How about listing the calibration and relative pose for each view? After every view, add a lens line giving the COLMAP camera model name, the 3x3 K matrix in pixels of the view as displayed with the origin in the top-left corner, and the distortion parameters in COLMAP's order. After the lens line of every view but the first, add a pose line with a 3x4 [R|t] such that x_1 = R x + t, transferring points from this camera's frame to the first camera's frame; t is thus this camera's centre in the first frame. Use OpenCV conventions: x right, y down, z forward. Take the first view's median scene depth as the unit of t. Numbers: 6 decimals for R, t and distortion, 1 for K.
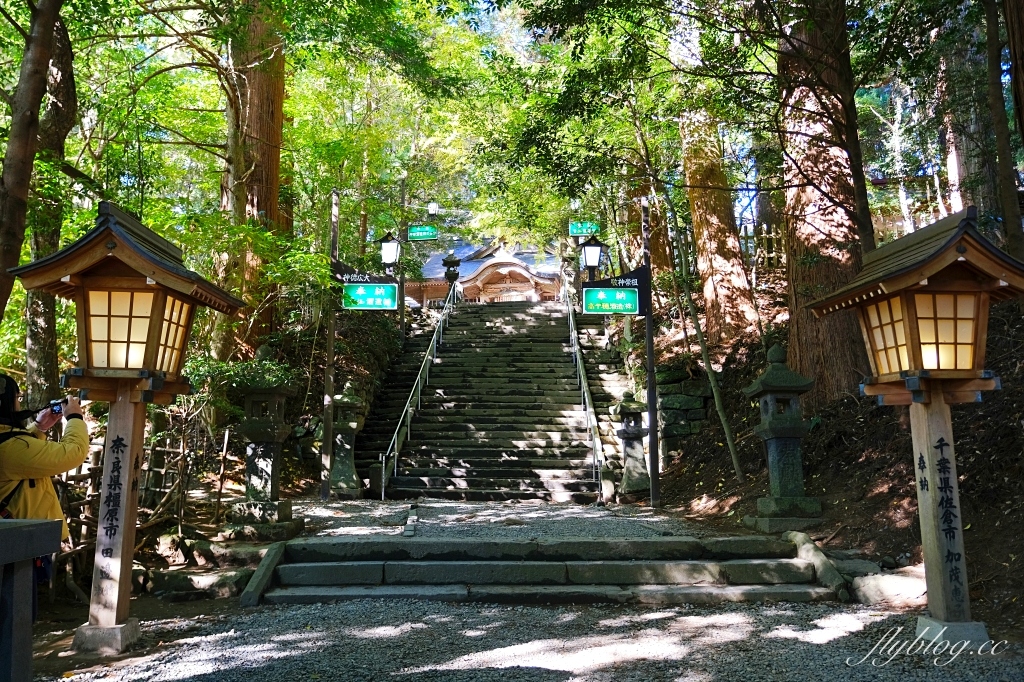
lens RADIAL K [[731.6, 0, 510.8], [0, 731.6, 340.2], [0, 0, 1]] dist [-0.008331, -0.002203]
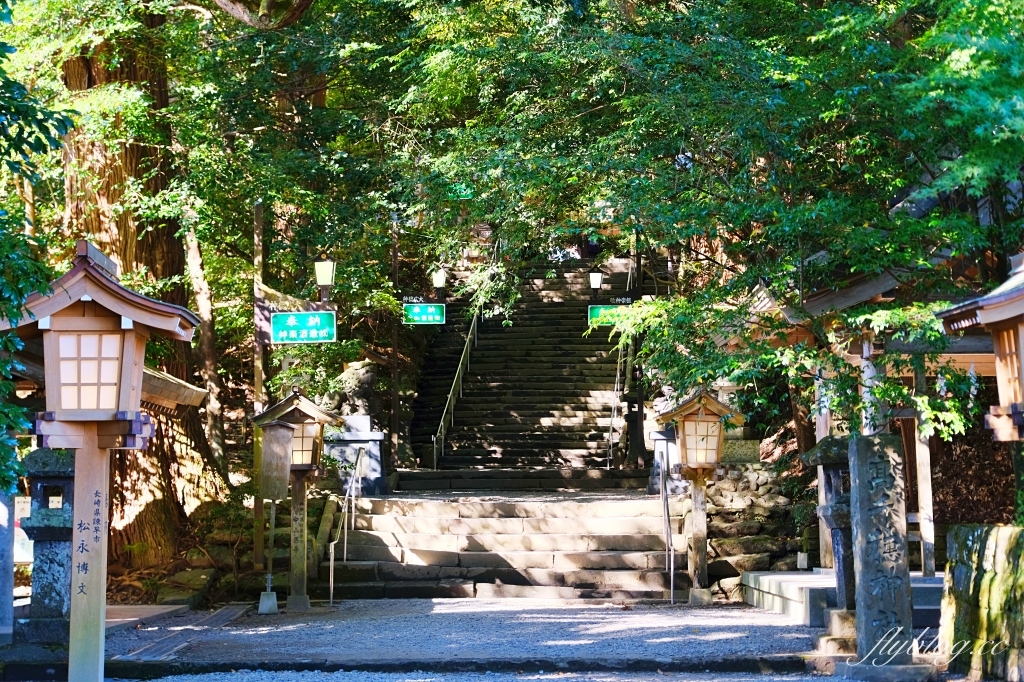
lens RADIAL K [[2000.8, 0, 512.1], [0, 2000.8, 340.8], [0, 0, 1]] dist [0.000990, 0.000000]
pose [[0.996021, -0.009598, -0.088595, 0.261132], [0.016418, 0.996929, 0.076570, -0.264338], [0.087588, -0.077720, 0.993120, -2.364866]]
